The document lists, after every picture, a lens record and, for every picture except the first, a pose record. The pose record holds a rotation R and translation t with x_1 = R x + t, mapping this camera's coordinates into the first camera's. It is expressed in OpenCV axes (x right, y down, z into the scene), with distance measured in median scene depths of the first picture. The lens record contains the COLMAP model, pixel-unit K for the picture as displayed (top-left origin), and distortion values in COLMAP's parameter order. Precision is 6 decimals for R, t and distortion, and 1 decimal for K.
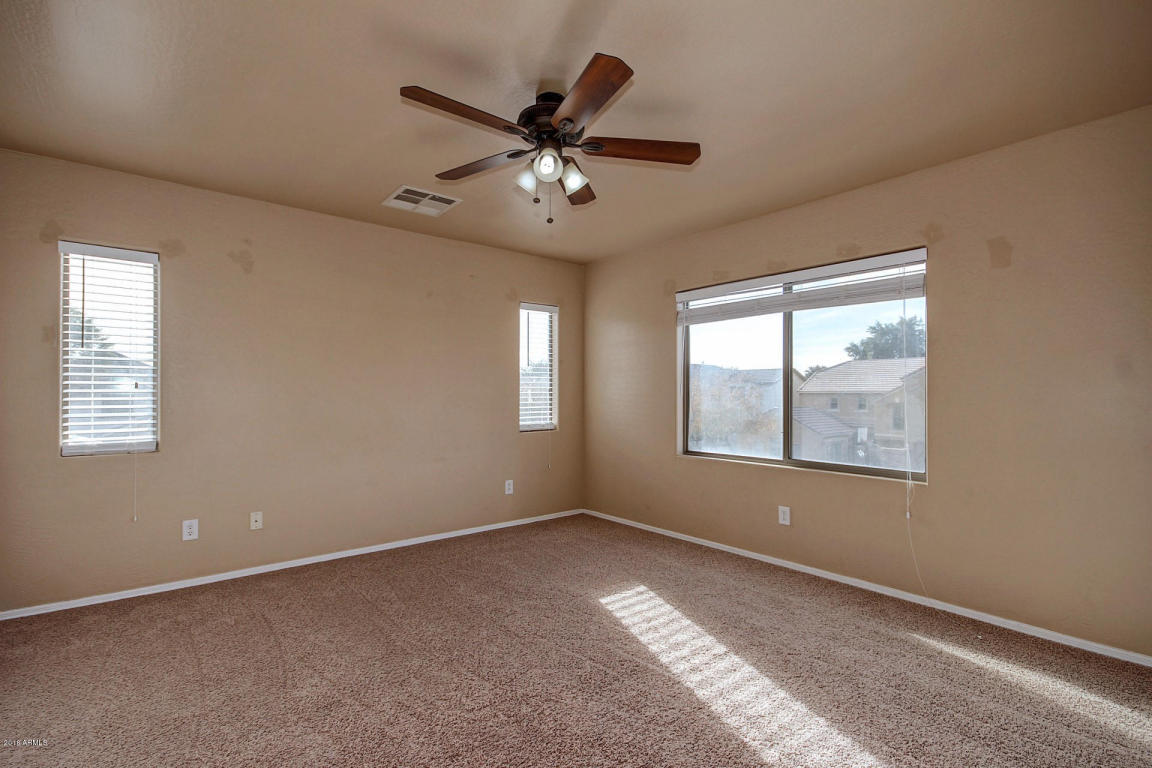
lens RADIAL K [[539.2, 0, 580.7], [0, 539.2, 389.8], [0, 0, 1]] dist [-0.000748, -0.001861]
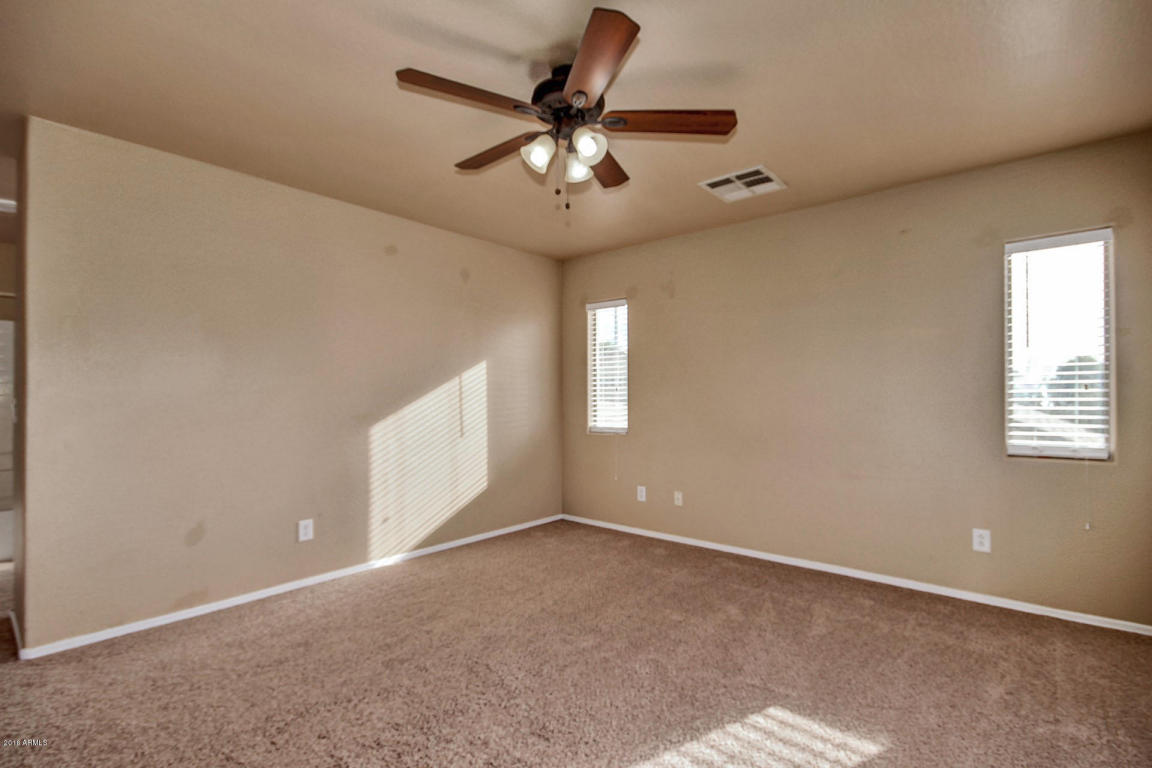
lens RADIAL K [[539.2, 0, 576.2], [0, 539.2, 390.7], [0, 0, 1]] dist [-0.000748, -0.001861]
pose [[0.147390, -0.012820, -0.988995, 0.536983], [0.008560, 0.999895, -0.011686, 0.009053], [0.989041, -0.006743, 0.147485, 0.549529]]
